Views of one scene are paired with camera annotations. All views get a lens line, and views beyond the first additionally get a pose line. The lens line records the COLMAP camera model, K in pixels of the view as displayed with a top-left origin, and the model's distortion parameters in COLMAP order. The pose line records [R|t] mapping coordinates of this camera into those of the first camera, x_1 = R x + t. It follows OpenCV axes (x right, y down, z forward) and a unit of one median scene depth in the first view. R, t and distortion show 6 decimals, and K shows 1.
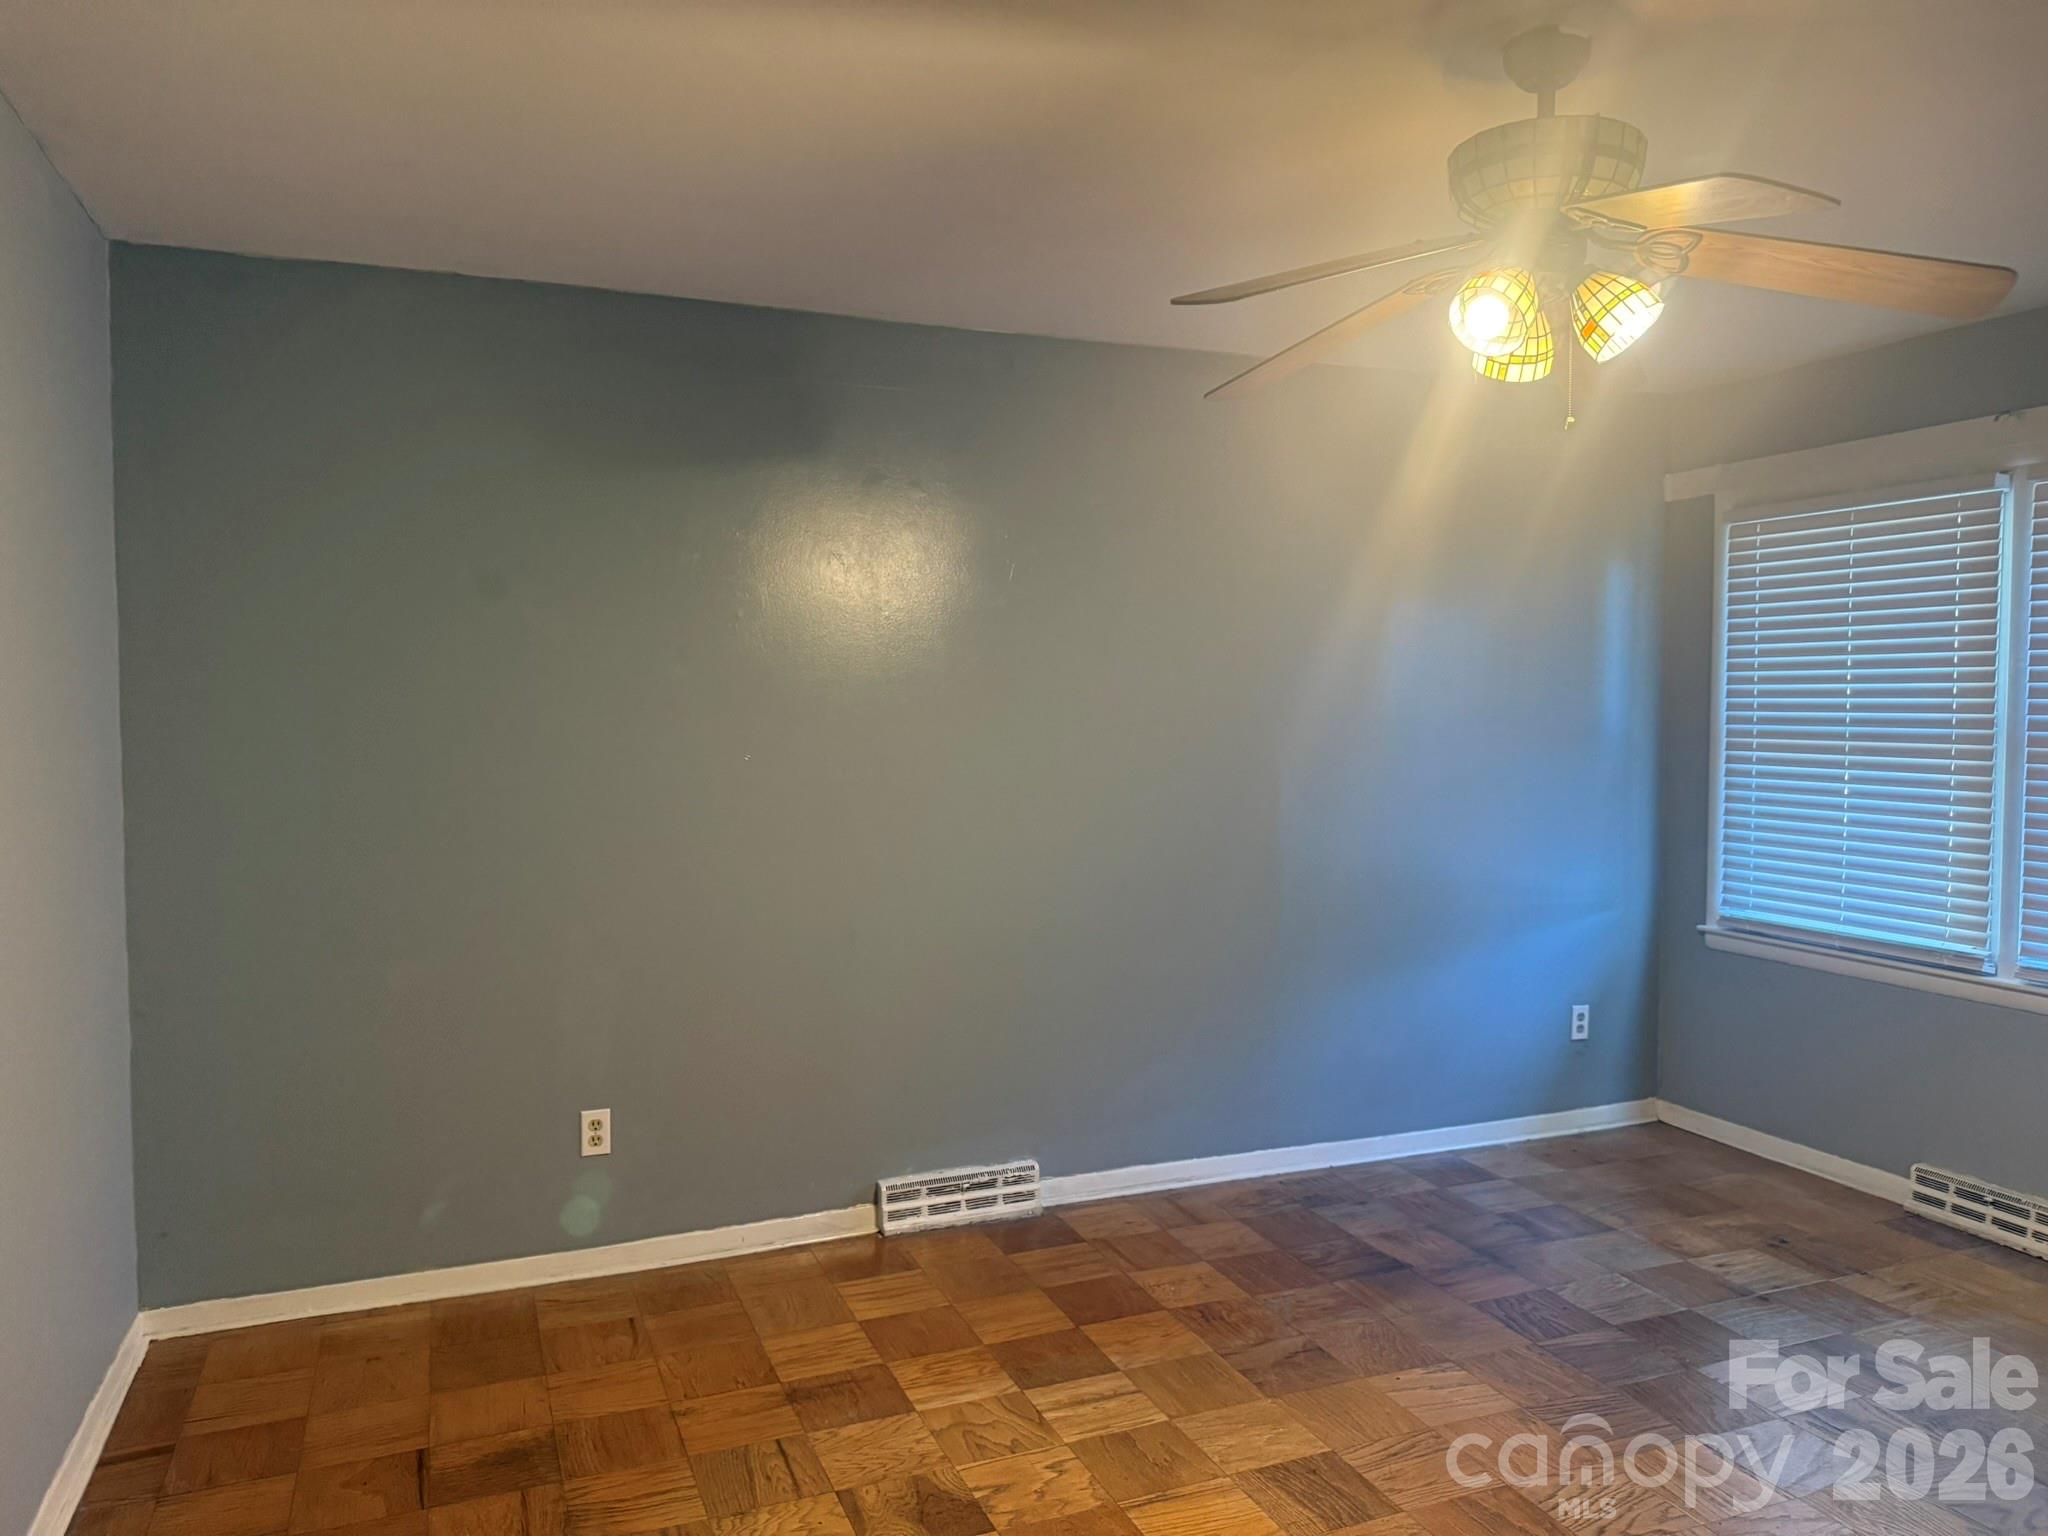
lens RADIAL K [[1458.0, 0, 1028.4], [0, 1458.0, 764.4], [0, 0, 1]] dist [0.035420, -0.045594]
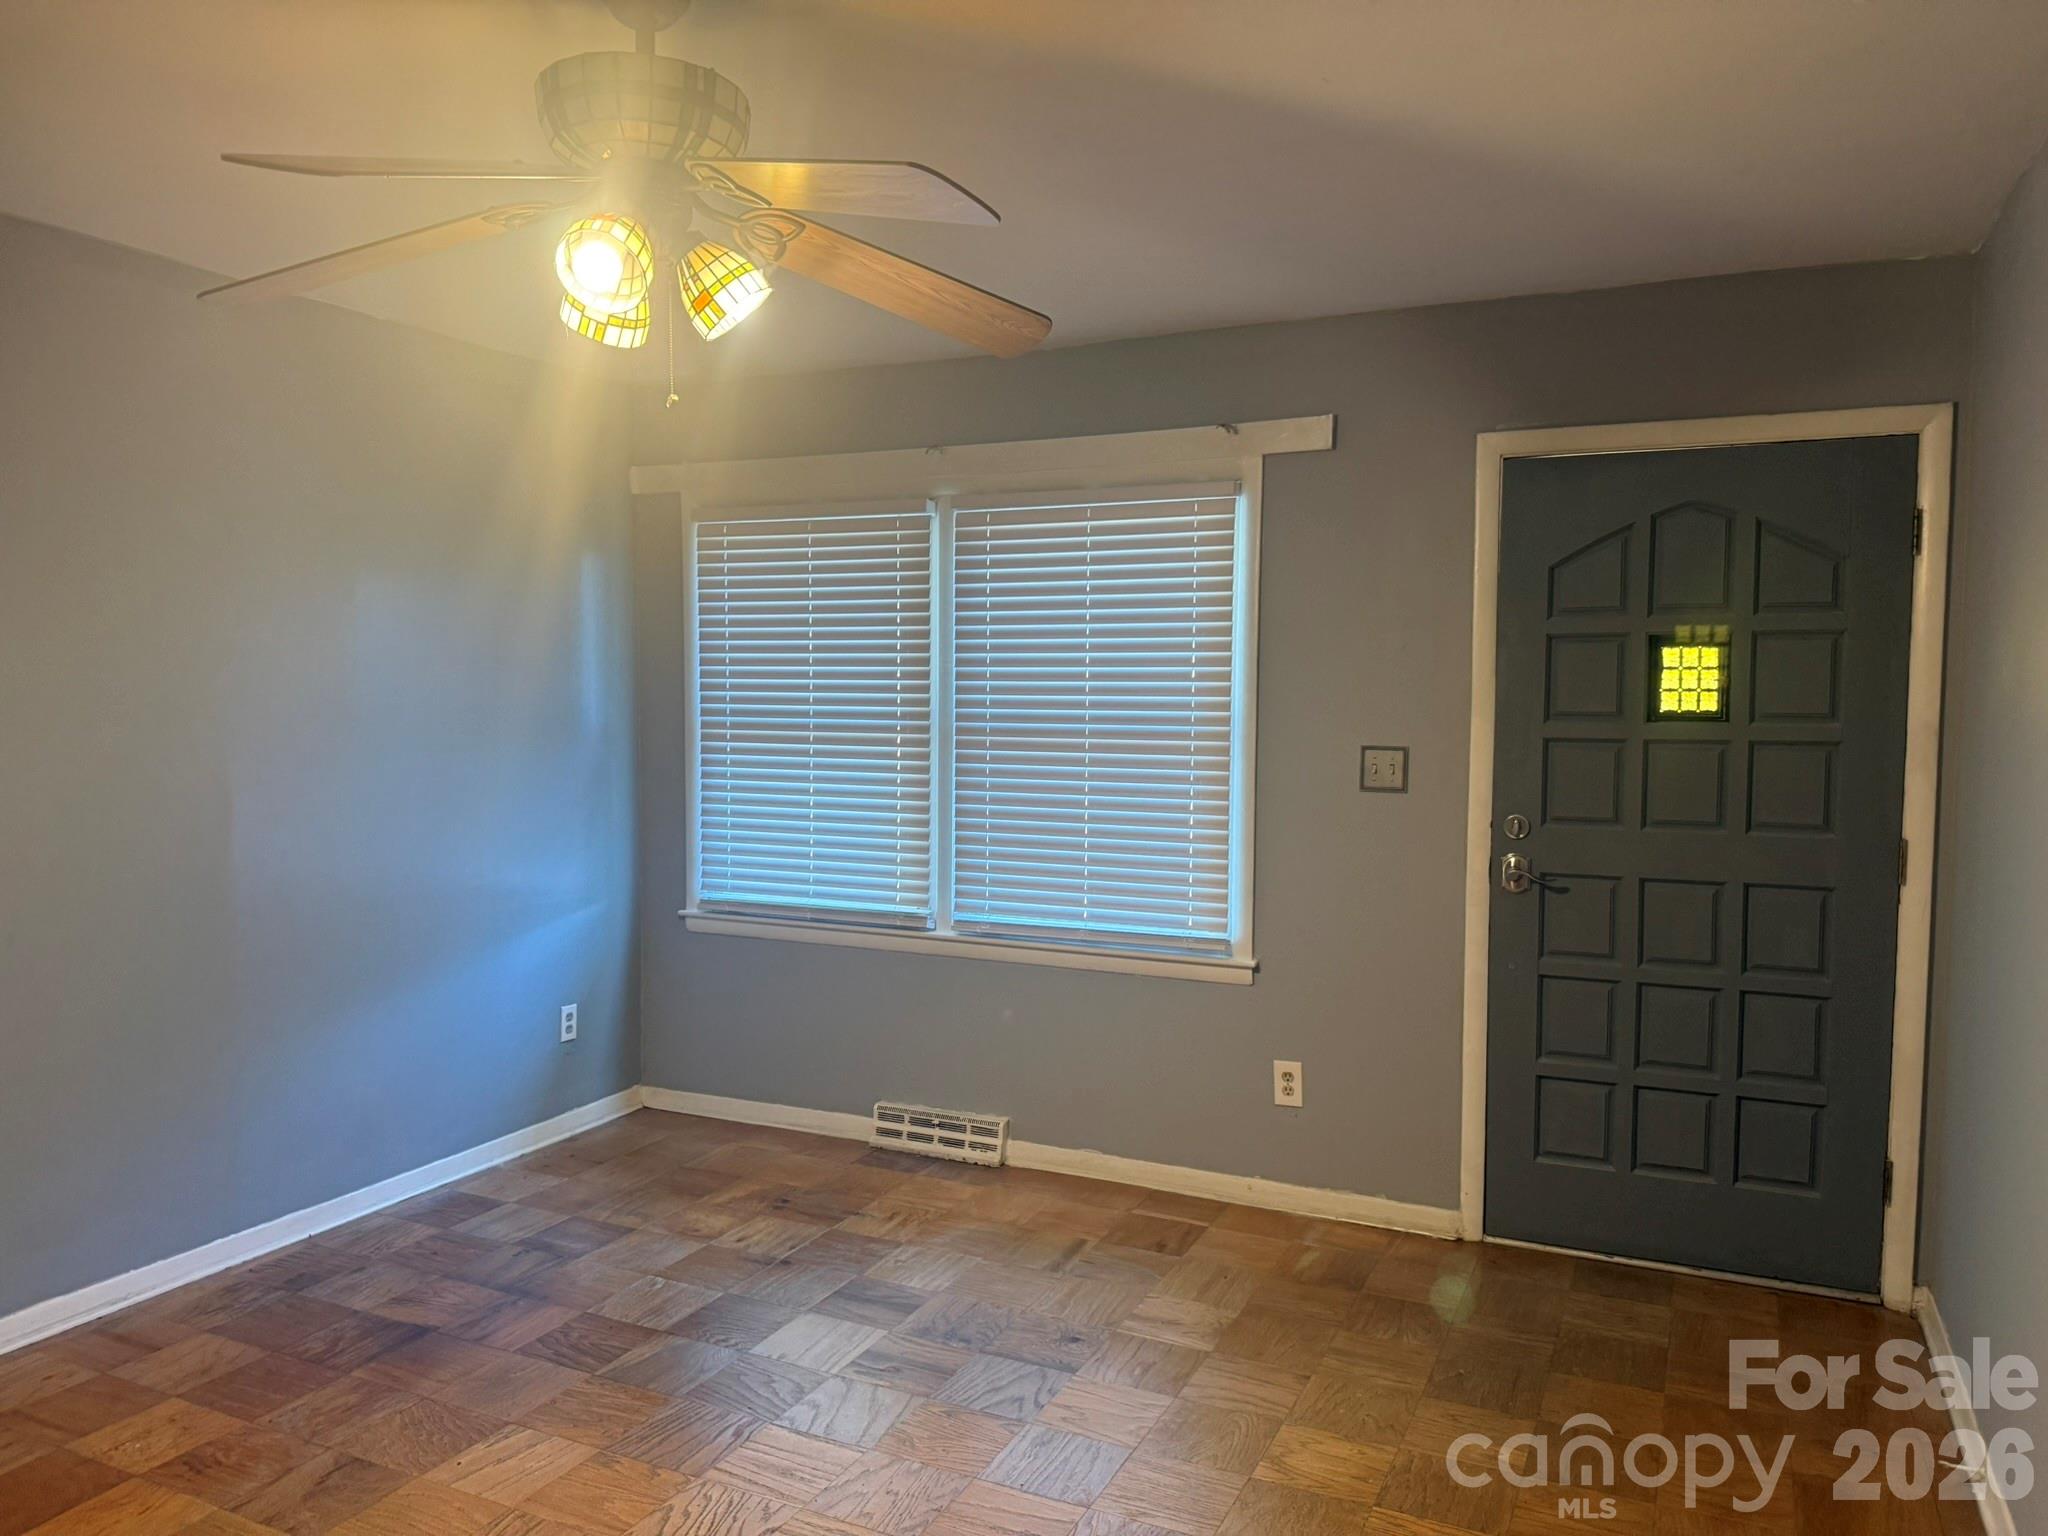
lens RADIAL K [[1458.0, 0, 1028.4], [0, 1458.0, 764.4], [0, 0, 1]] dist [0.035420, -0.045594]
pose [[0.742128, -0.032390, 0.669475, -0.056355], [0.027862, 0.999459, 0.017469, -0.005690], [-0.669679, 0.005689, 0.742629, 0.090789]]
